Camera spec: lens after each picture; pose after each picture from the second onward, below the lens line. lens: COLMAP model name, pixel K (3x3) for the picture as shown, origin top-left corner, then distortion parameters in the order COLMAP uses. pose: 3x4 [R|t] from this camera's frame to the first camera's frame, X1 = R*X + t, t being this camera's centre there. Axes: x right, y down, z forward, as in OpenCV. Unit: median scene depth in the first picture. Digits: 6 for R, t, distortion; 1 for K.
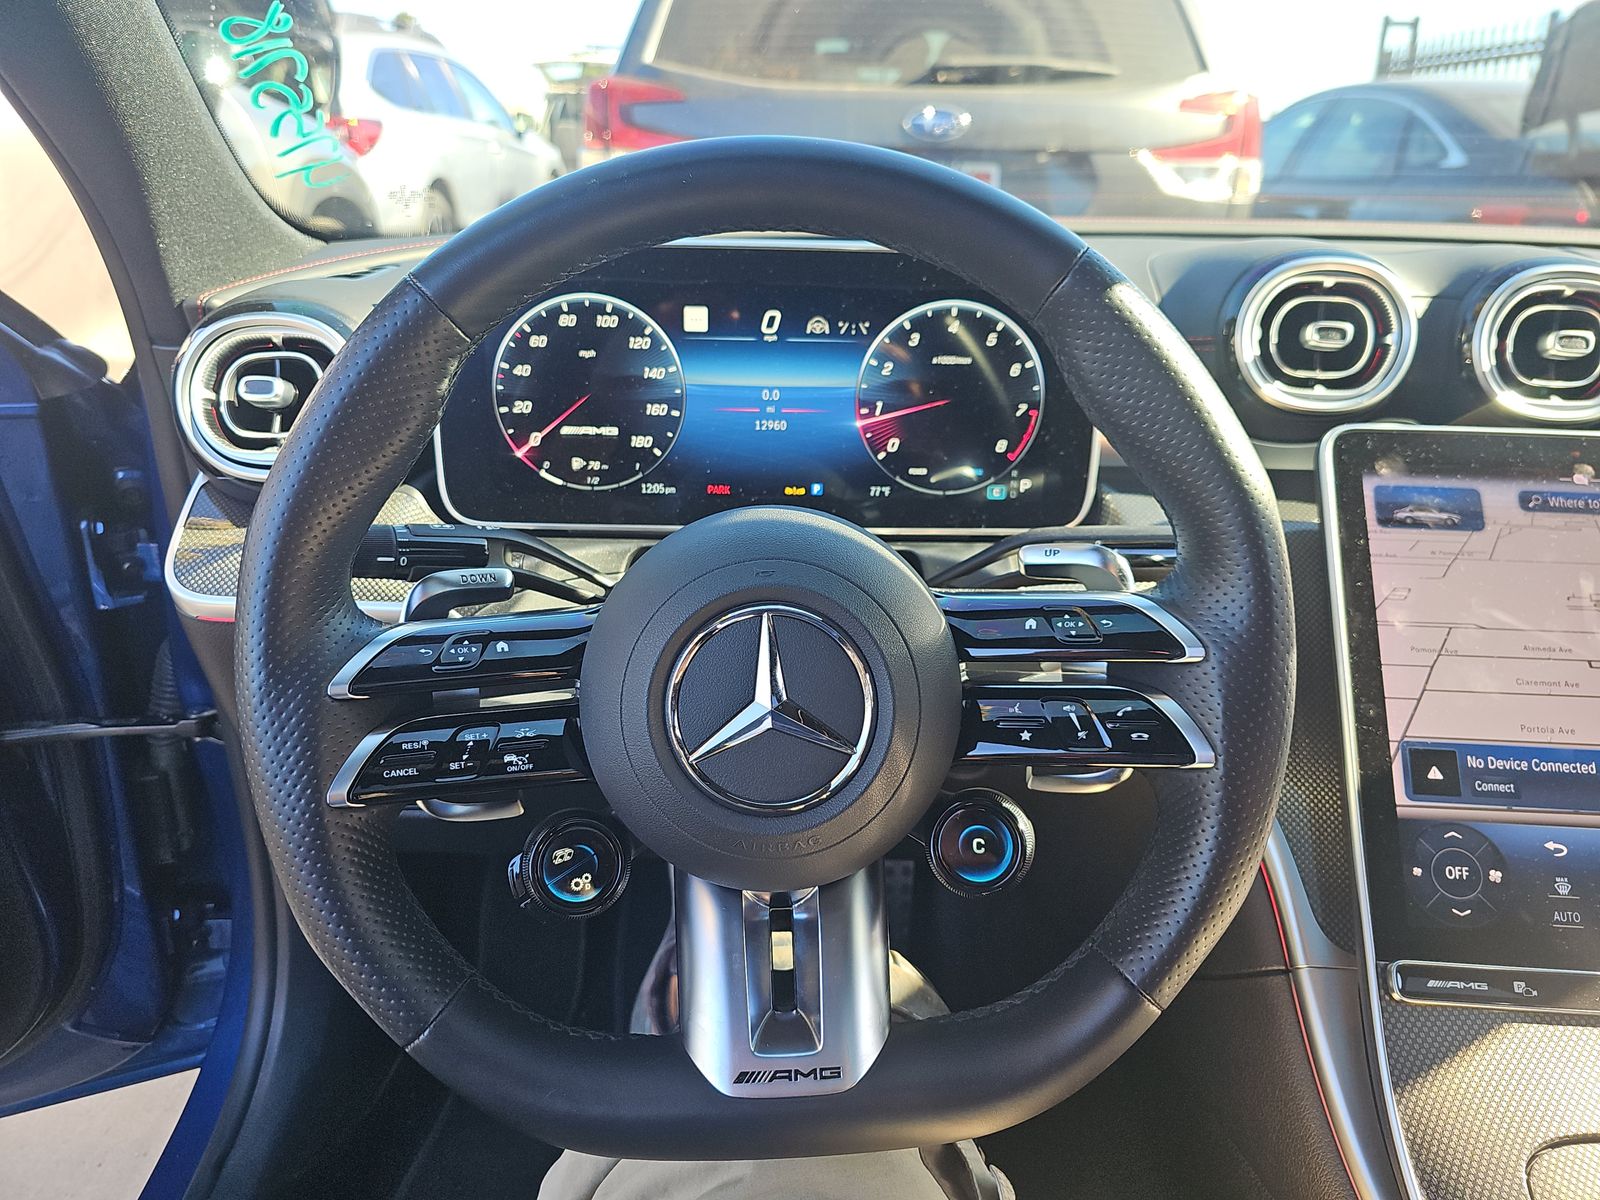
lens RADIAL K [[1069.4, 0, 800.0], [0, 1069.4, 600.0], [0, 0, 1]] dist [0.084677, -0.070960]
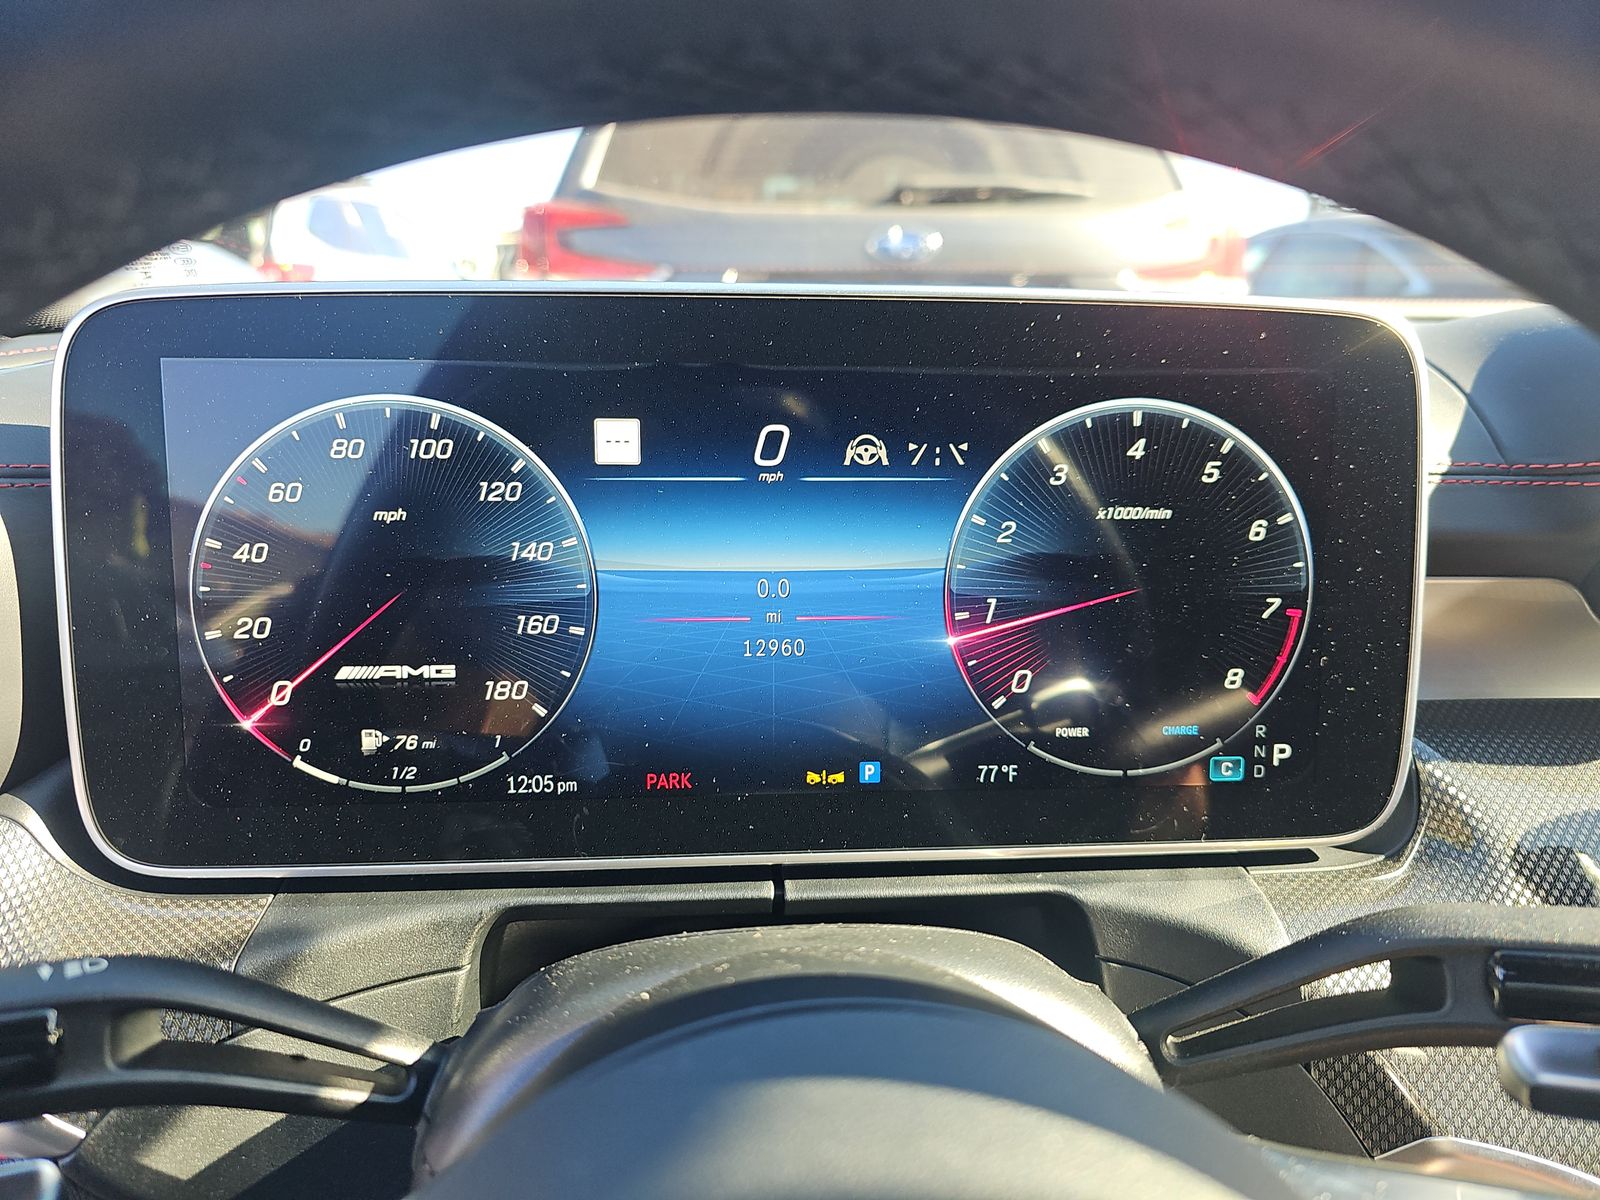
lens RADIAL K [[1083.9, 0, 800.0], [0, 1083.9, 600.0], [0, 0, 1]] dist [0.017998, -0.003183]
pose [[0.998802, -0.022654, 0.043373, -0.036487], [0.027781, 0.992199, -0.121533, -0.125516], [-0.040281, 0.122593, 0.991639, 0.508913]]
